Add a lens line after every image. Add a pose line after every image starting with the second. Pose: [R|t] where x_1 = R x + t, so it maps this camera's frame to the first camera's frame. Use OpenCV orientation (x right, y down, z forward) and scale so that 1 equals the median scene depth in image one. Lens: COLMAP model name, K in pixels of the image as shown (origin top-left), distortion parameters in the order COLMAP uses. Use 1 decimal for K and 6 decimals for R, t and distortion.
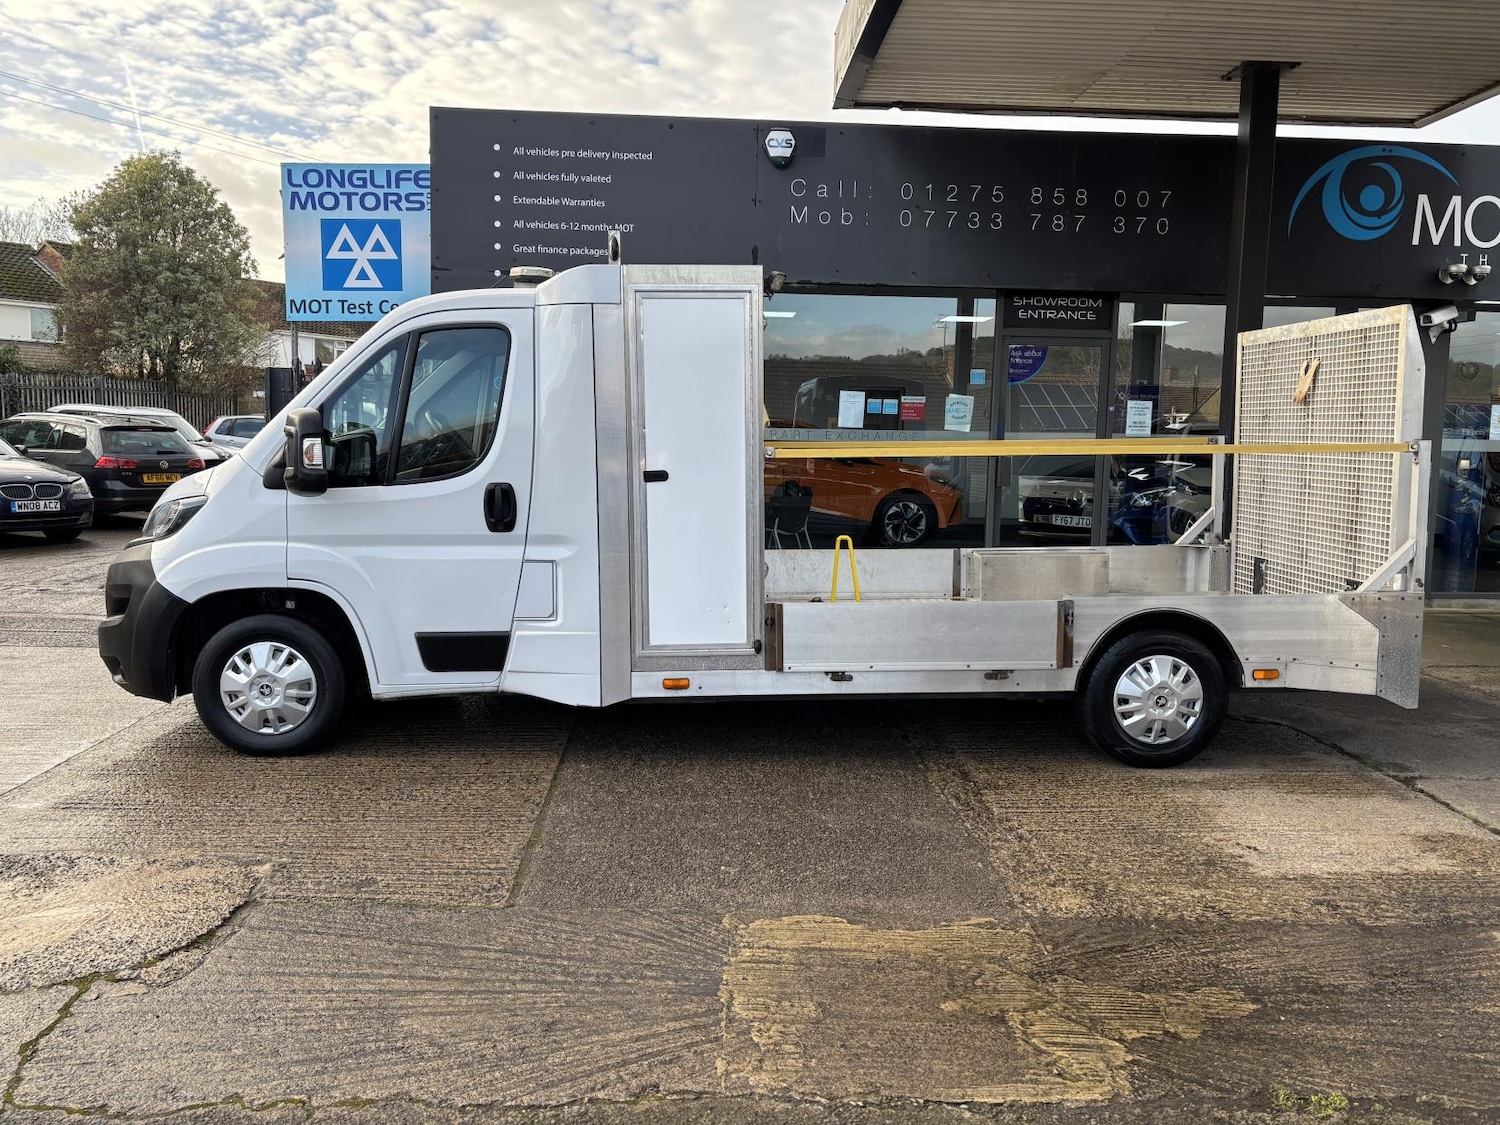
lens RADIAL K [[1132.3, 0, 758.3], [0, 1132.3, 560.8], [0, 0, 1]] dist [0.053491, -0.060285]
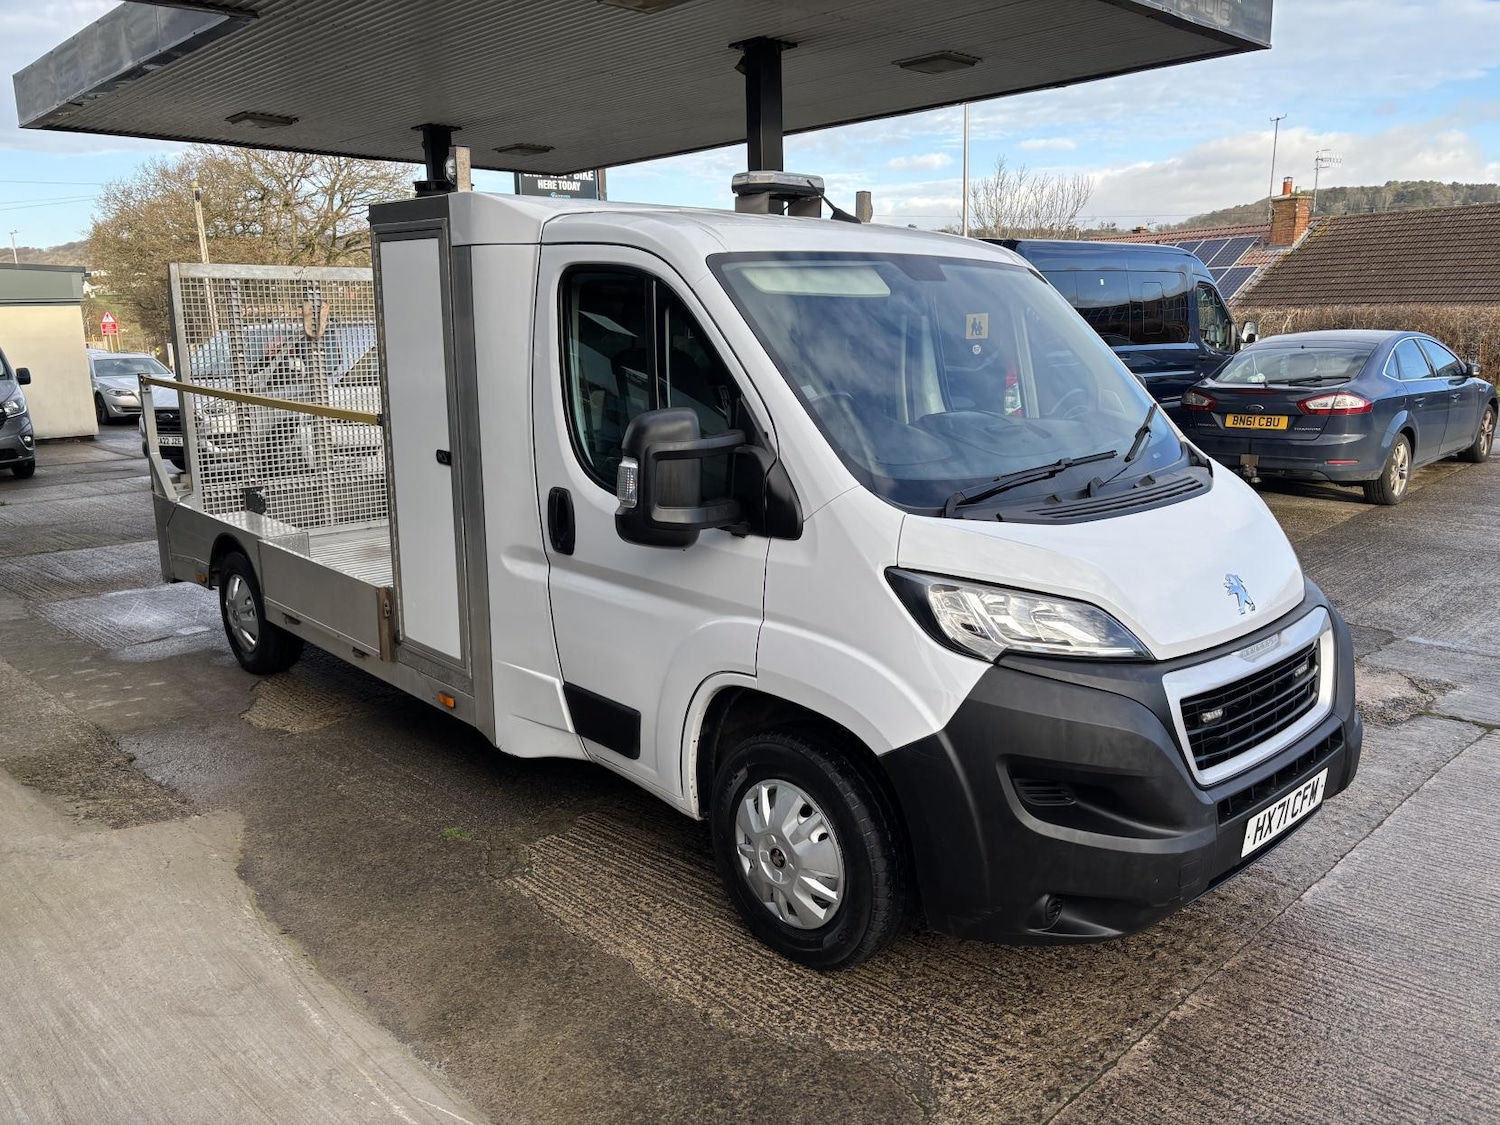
lens RADIAL K [[1132.3, 0, 757.0], [0, 1132.3, 565.6], [0, 0, 1]] dist [0.053491, -0.060285]
pose [[-0.656708, -0.170878, 0.734531, -0.857578], [0.086763, 0.950405, 0.298668, -0.273182], [-0.749137, 0.259867, -0.609313, 1.722164]]
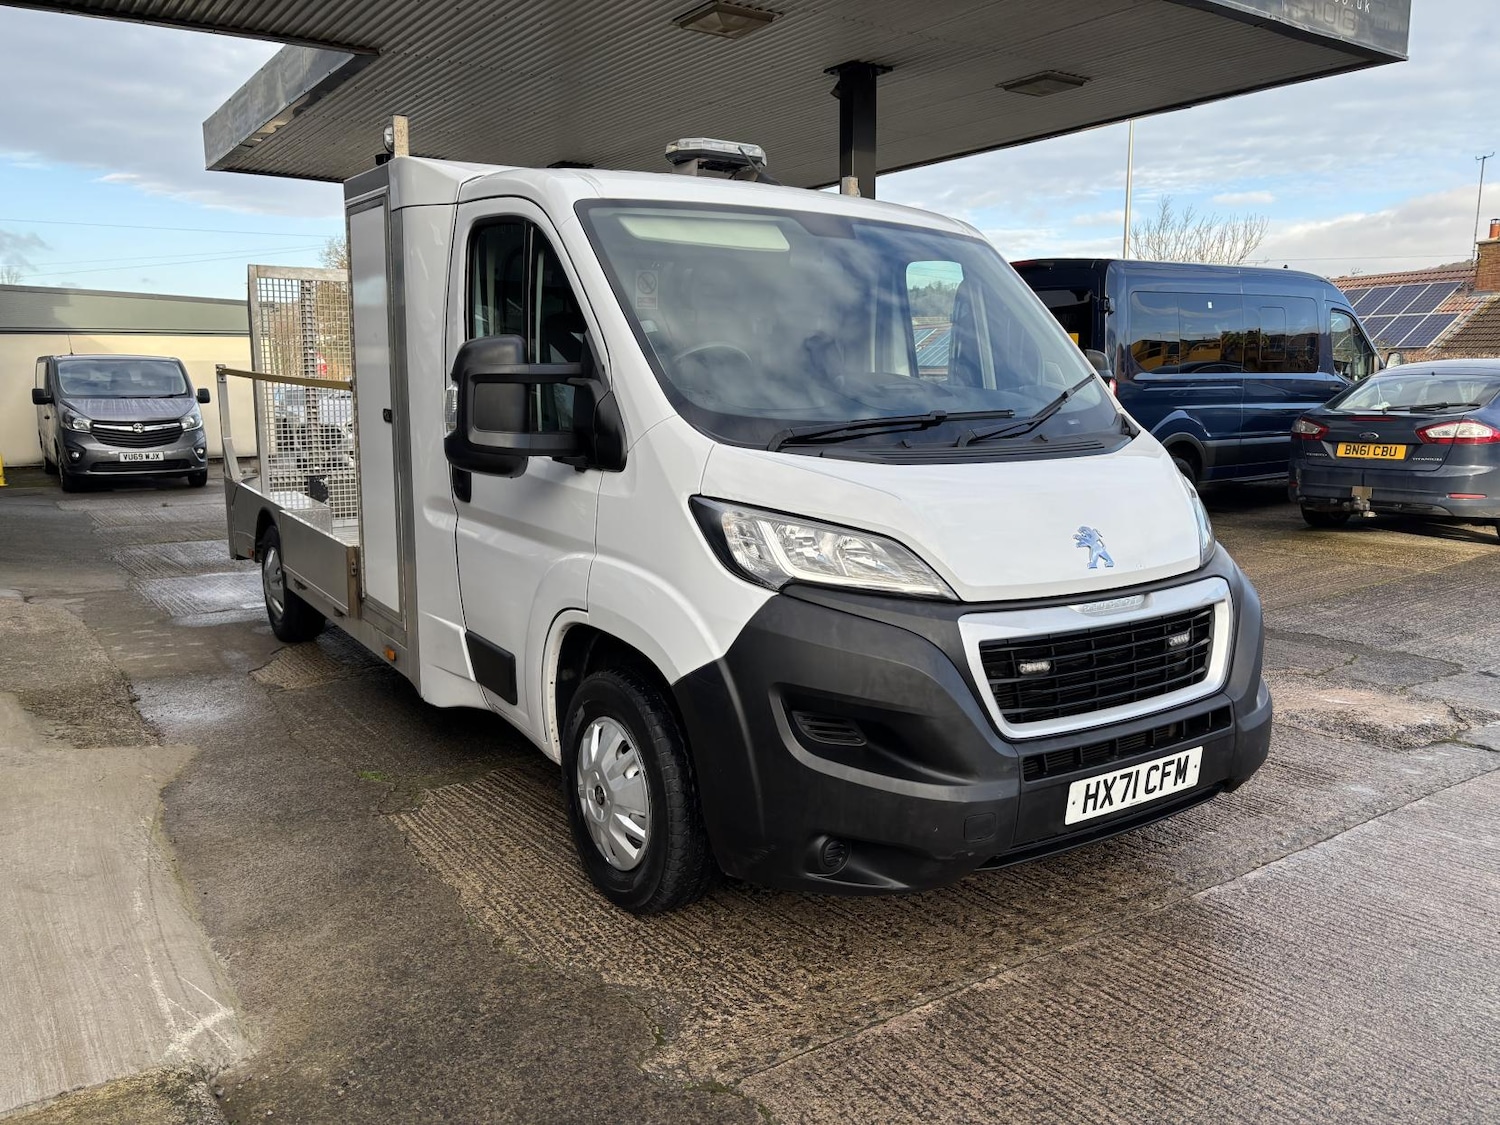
lens RADIAL K [[1132.3, 0, 745.0], [0, 1132.3, 567.1], [0, 0, 1]] dist [0.053491, -0.060285]
pose [[-0.520965, -0.162525, 0.837962, -0.969847], [0.087704, 0.966318, 0.241946, -0.196968], [-0.849060, 0.199538, -0.489164, 1.587906]]
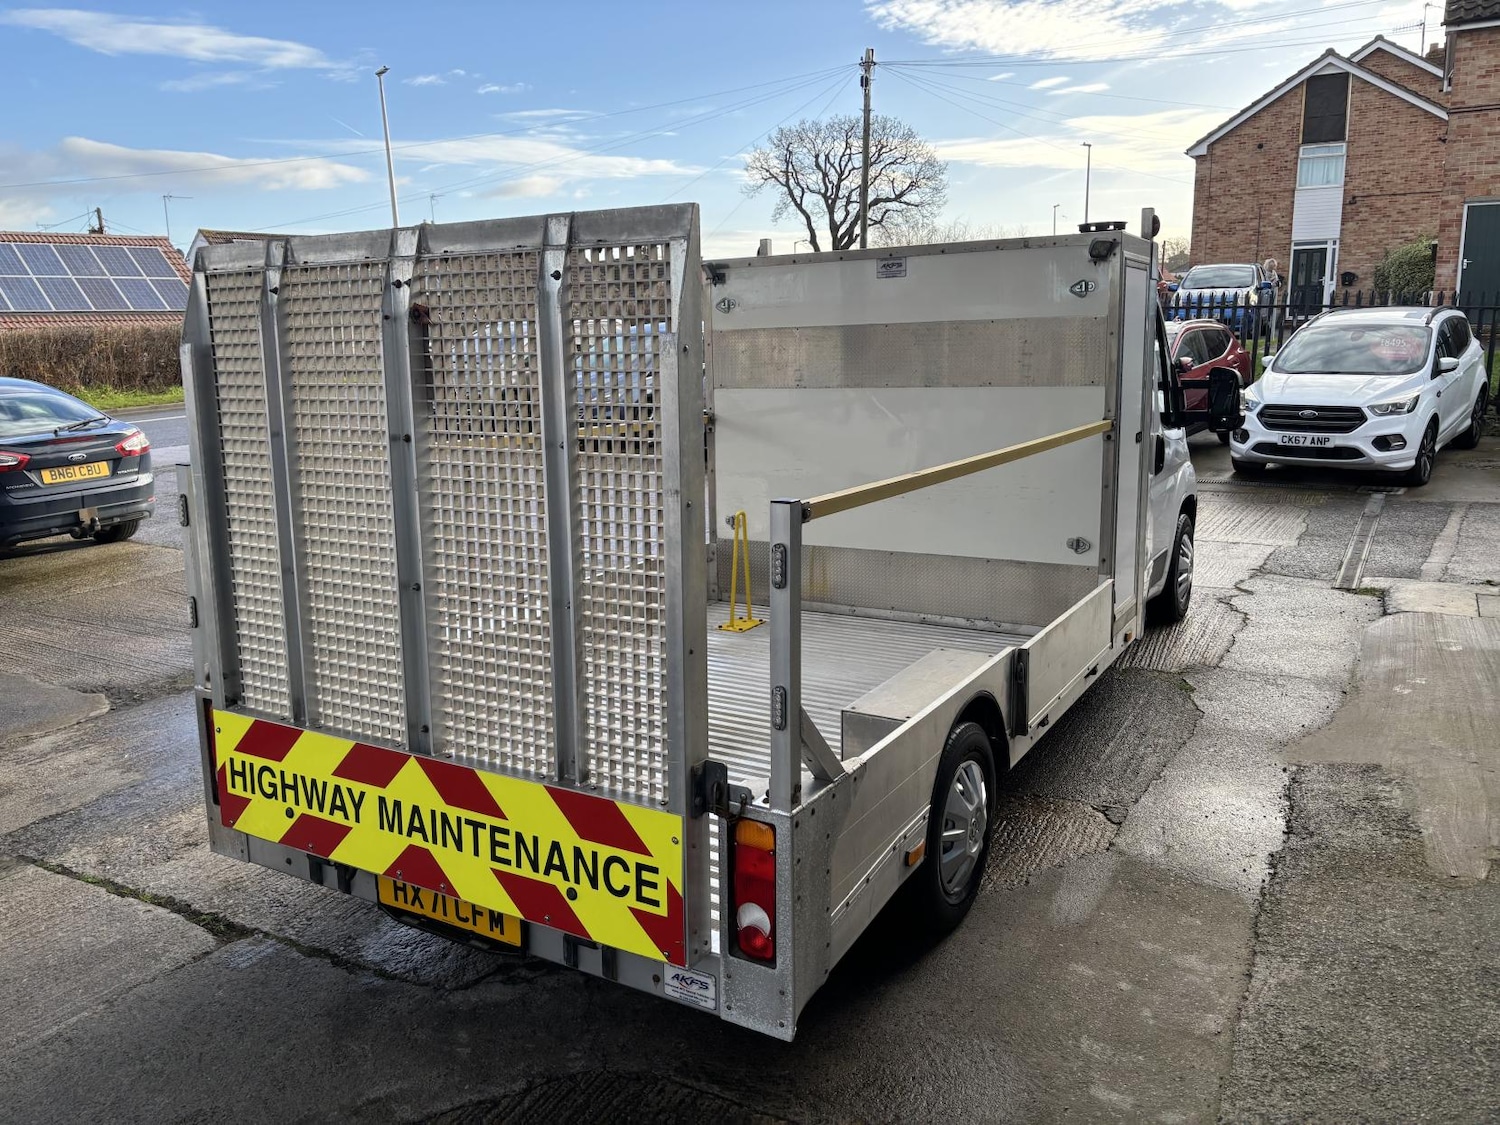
lens RADIAL K [[1132.3, 0, 740.7], [0, 1132.3, 557.7], [0, 0, 1]] dist [0.053491, -0.060285]
pose [[-0.544879, 0.163914, -0.822338, 0.968292], [-0.081086, 0.965811, 0.246239, -0.244213], [0.834585, 0.200851, -0.512959, 1.629903]]
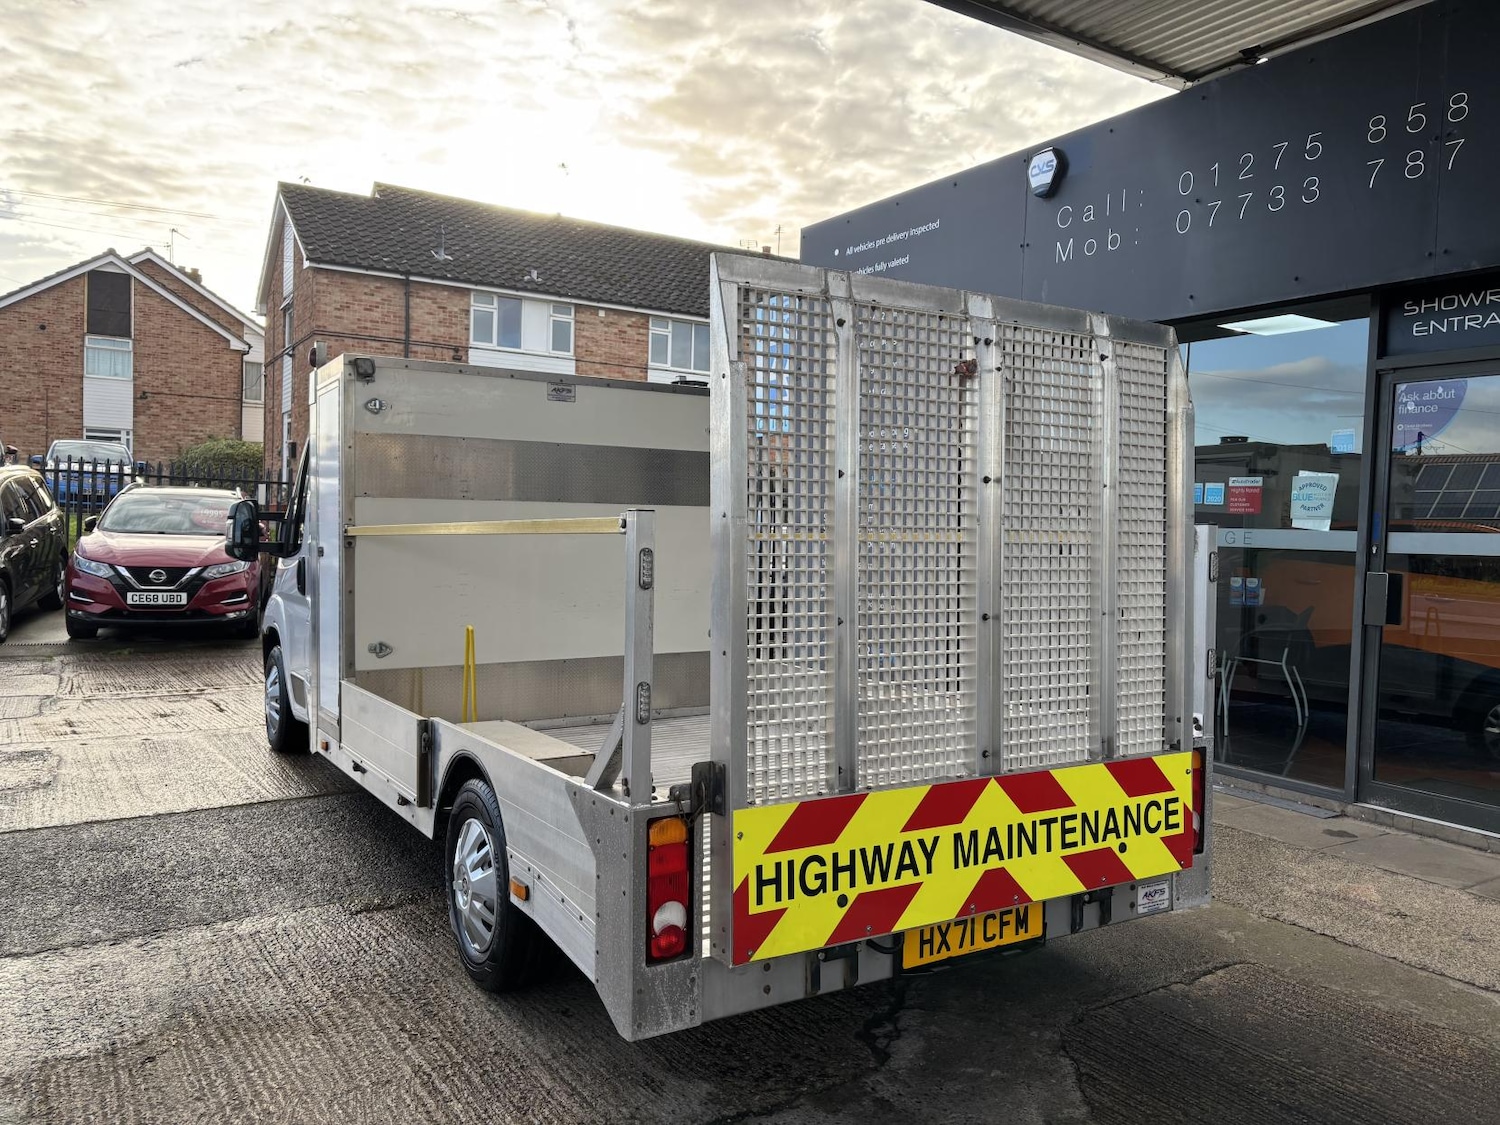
lens RADIAL K [[1132.3, 0, 752.3], [0, 1132.3, 573.2], [0, 0, 1]] dist [0.053491, -0.060285]
pose [[0.486385, 0.030155, -0.873224, 1.063343], [-0.114518, 0.992983, -0.029495, -0.068774], [0.866207, 0.114346, 0.486426, 0.803599]]
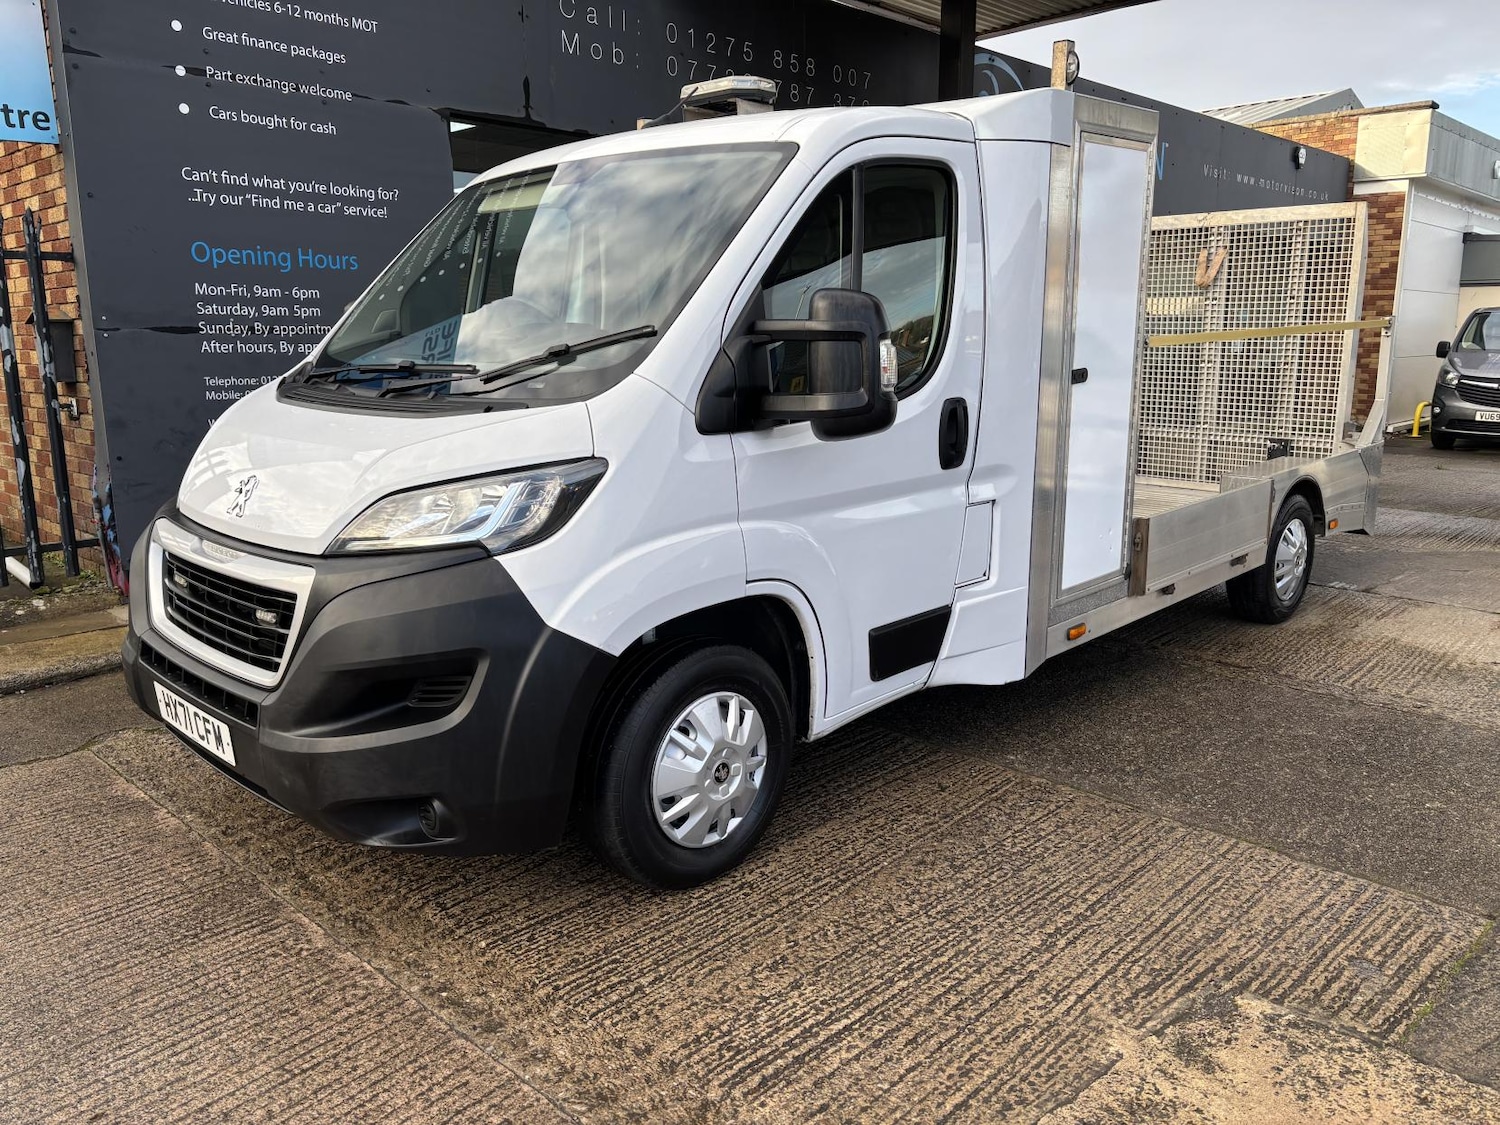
lens RADIAL K [[1132.3, 0, 759.0], [0, 1132.3, 572.5], [0, 0, 1]] dist [0.053491, -0.060285]
pose [[0.732907, -0.162780, 0.660568, -0.777620], [0.094143, 0.985879, 0.138492, -0.069273], [-0.673784, -0.039313, 0.737882, 0.543603]]
